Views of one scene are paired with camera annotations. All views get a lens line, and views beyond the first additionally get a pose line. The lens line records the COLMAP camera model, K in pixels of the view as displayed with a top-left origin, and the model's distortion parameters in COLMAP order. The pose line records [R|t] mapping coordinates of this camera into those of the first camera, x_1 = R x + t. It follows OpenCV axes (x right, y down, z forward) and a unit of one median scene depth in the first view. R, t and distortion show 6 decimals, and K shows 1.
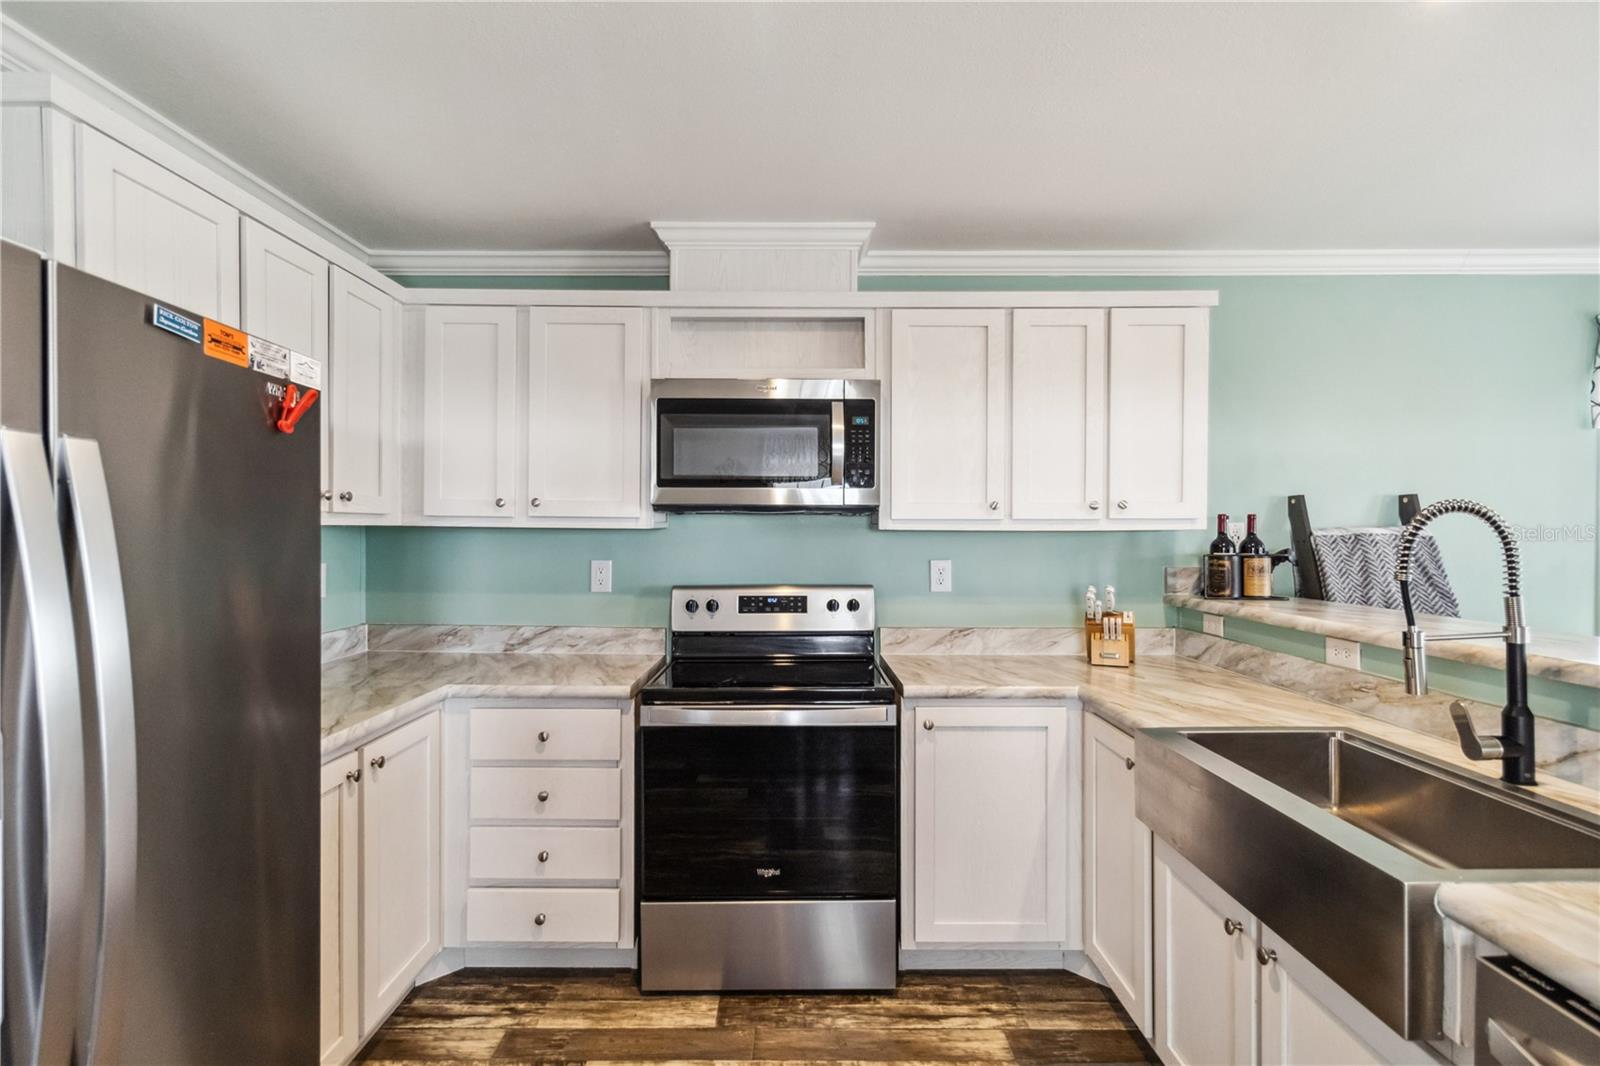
lens RADIAL K [[746.4, 0, 795.0], [0, 746.4, 539.9], [0, 0, 1]] dist [-0.001259, 0.001632]
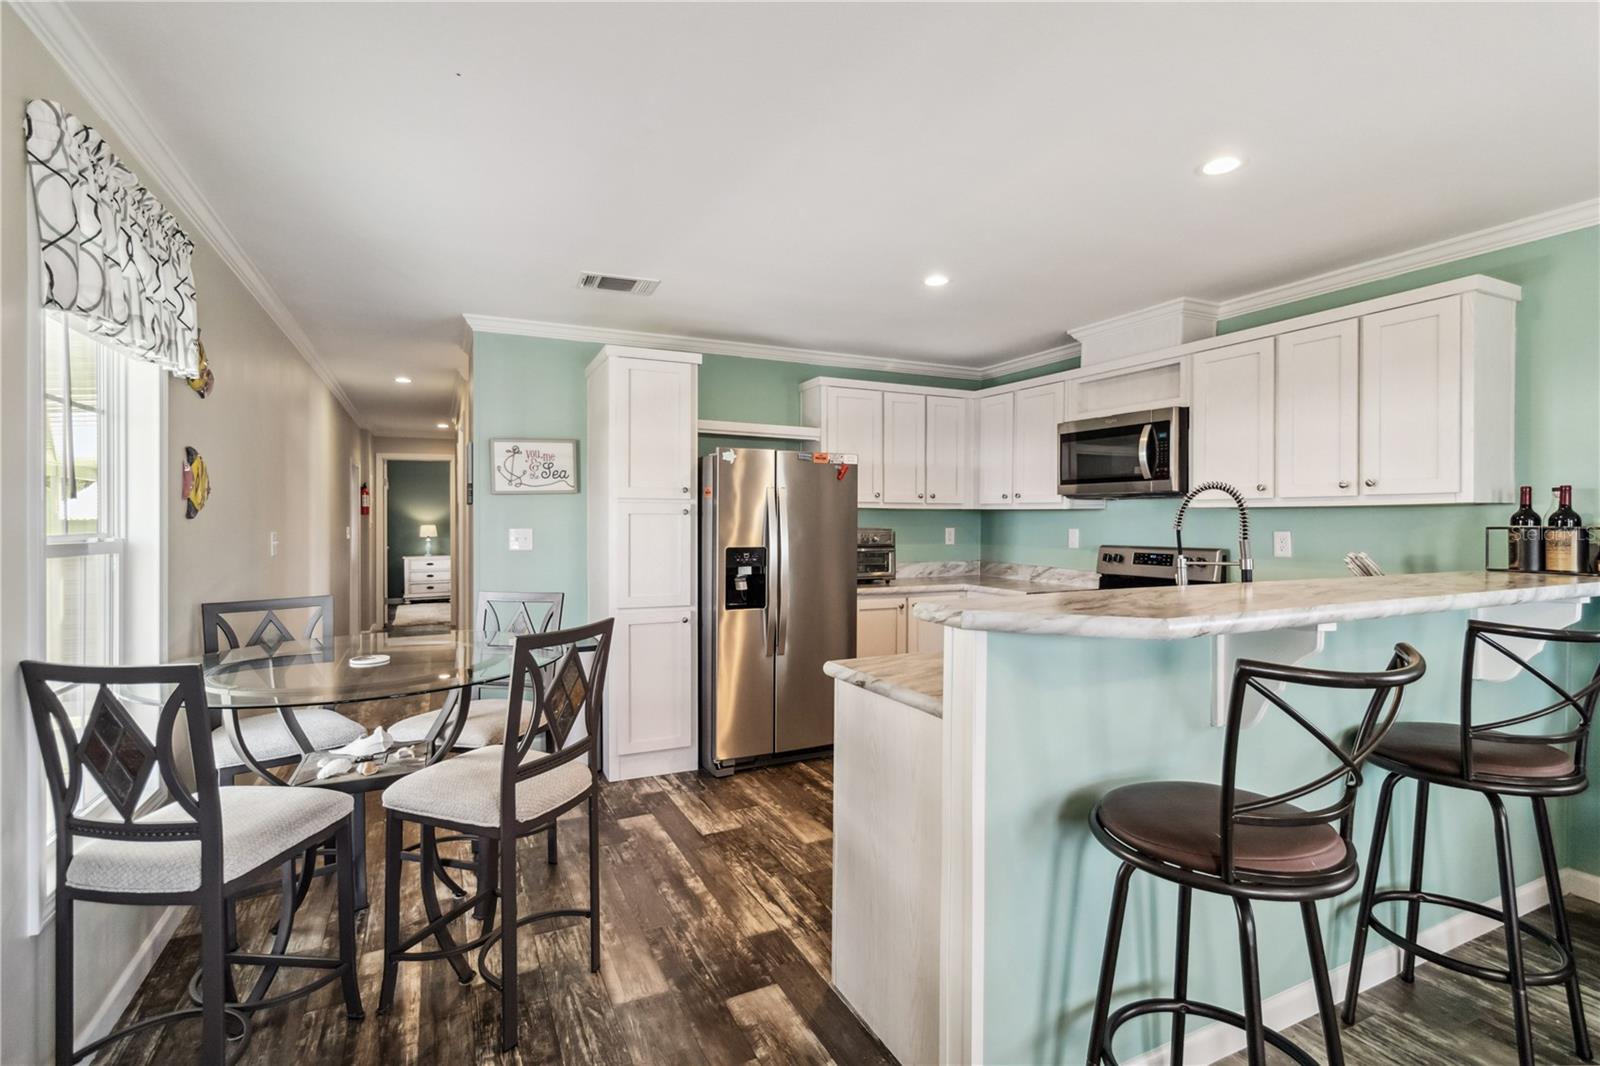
lens RADIAL K [[746.4, 0, 797.6], [0, 746.4, 524.1], [0, 0, 1]] dist [-0.001259, 0.001632]
pose [[0.439136, 0.004605, -0.898409, 1.112639], [-0.013044, 0.999914, -0.001251, 0.031223], [0.898326, 0.012269, 0.439159, -0.321058]]
